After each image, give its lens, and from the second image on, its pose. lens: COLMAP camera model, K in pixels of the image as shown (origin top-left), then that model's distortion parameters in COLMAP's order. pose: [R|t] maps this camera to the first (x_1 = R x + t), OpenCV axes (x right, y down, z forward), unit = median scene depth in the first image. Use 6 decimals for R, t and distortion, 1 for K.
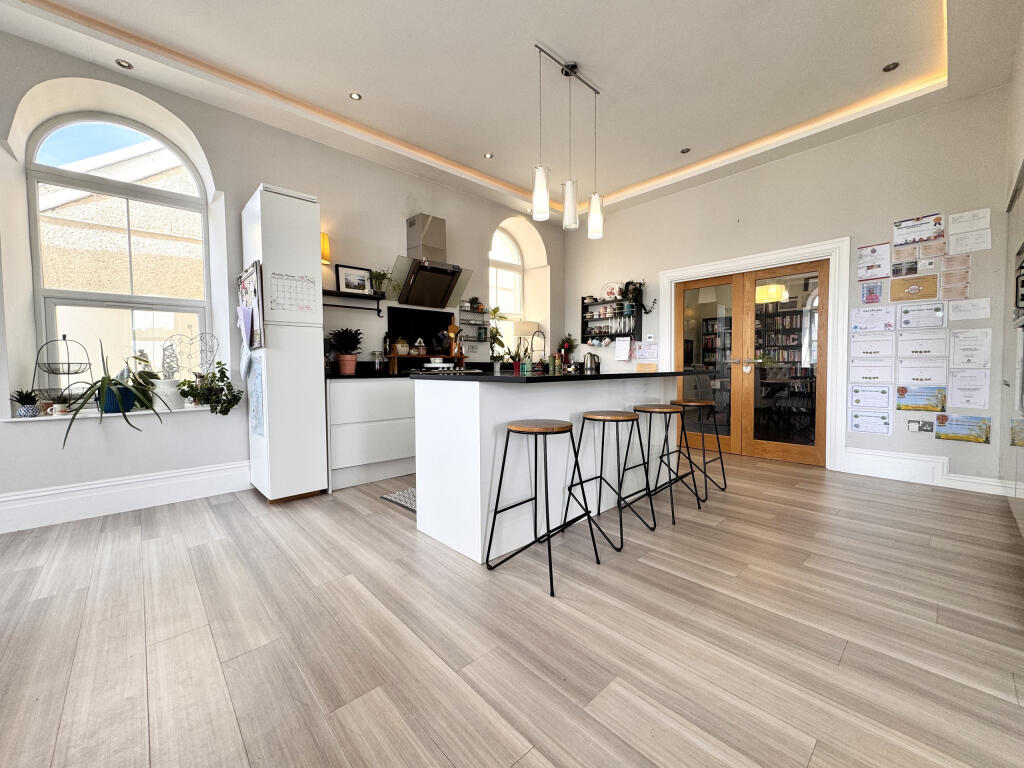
lens RADIAL K [[405.8, 0, 512.0], [0, 405.8, 384.0], [0, 0, 1]] dist [-0.006161, 0.000052]
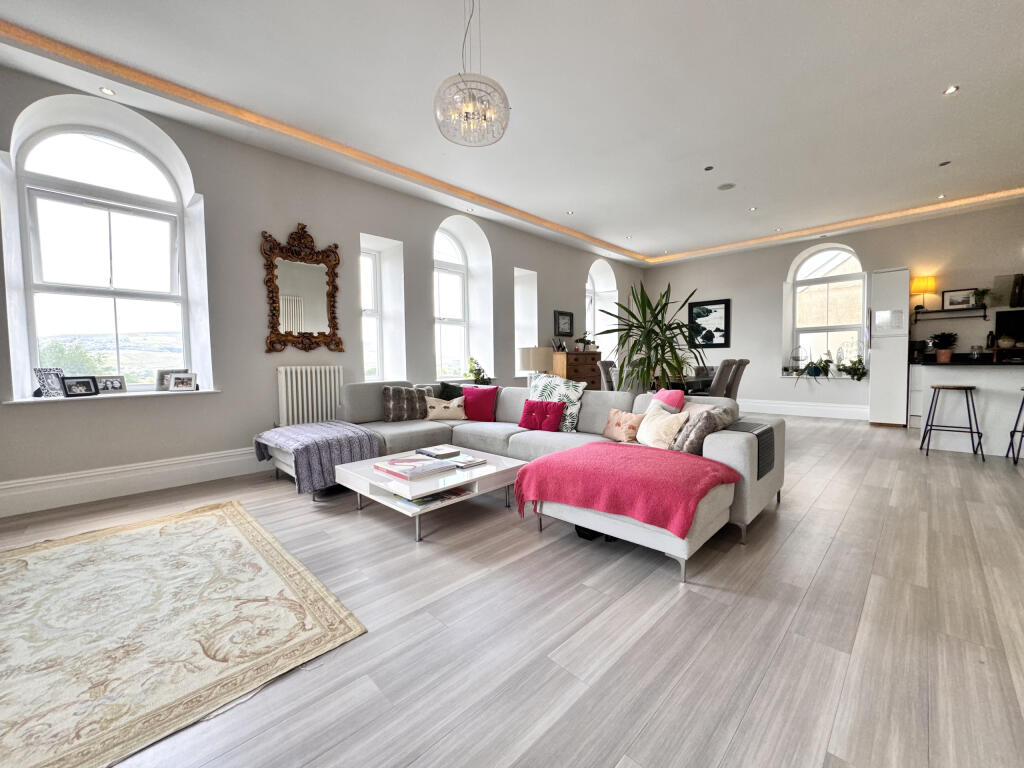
lens RADIAL K [[410.1, 0, 514.4], [0, 410.1, 381.2], [0, 0, 1]] dist [0.000484, -0.000023]
pose [[0.041228, 0.054684, -0.997652, 1.025534], [-0.031496, 0.998076, 0.053406, 0.016437], [0.998653, 0.029220, 0.042871, -0.662616]]
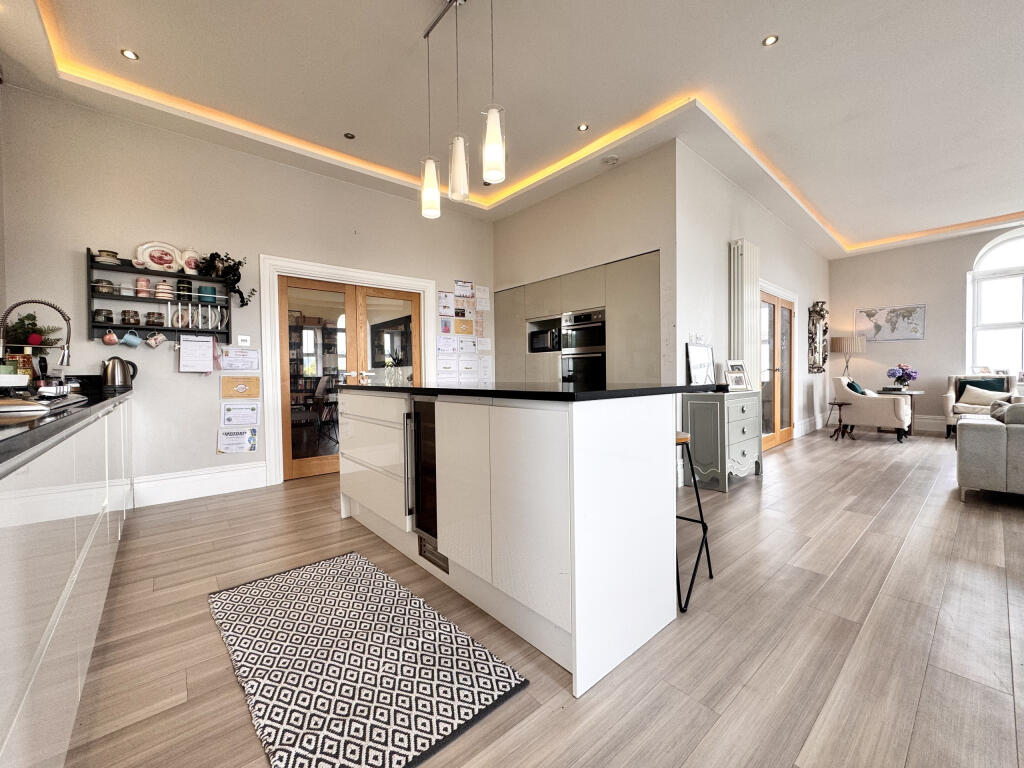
lens RADIAL K [[405.8, 0, 512.0], [0, 405.8, 384.0], [0, 0, 1]] dist [-0.006161, 0.000052]
pose [[0.045425, -0.017962, 0.998806, -0.451922], [0.057132, 0.998249, 0.015354, -0.028025], [-0.997333, 0.056366, 0.046372, 0.639167]]
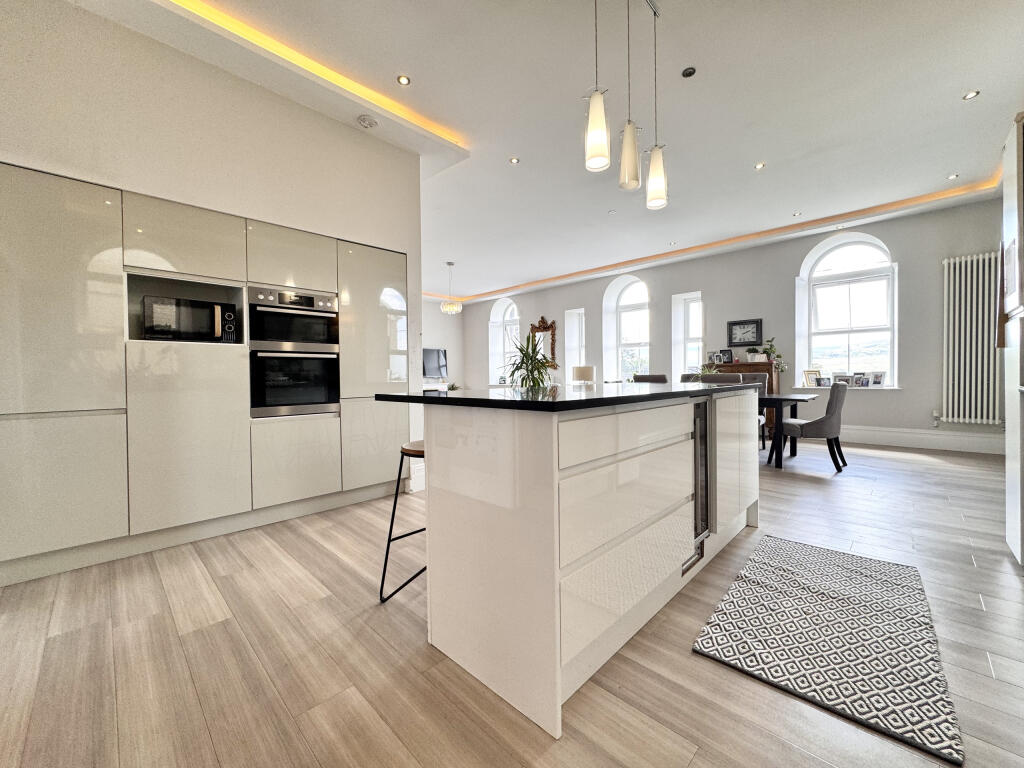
lens RADIAL K [[410.1, 0, 514.4], [0, 410.1, 381.2], [0, 0, 1]] dist [0.000484, -0.000023]
pose [[-0.998869, 0.019425, -0.043392, 0.254181], [0.016824, 0.998084, 0.059540, -0.065836], [0.044466, 0.058743, -0.997282, 1.233818]]
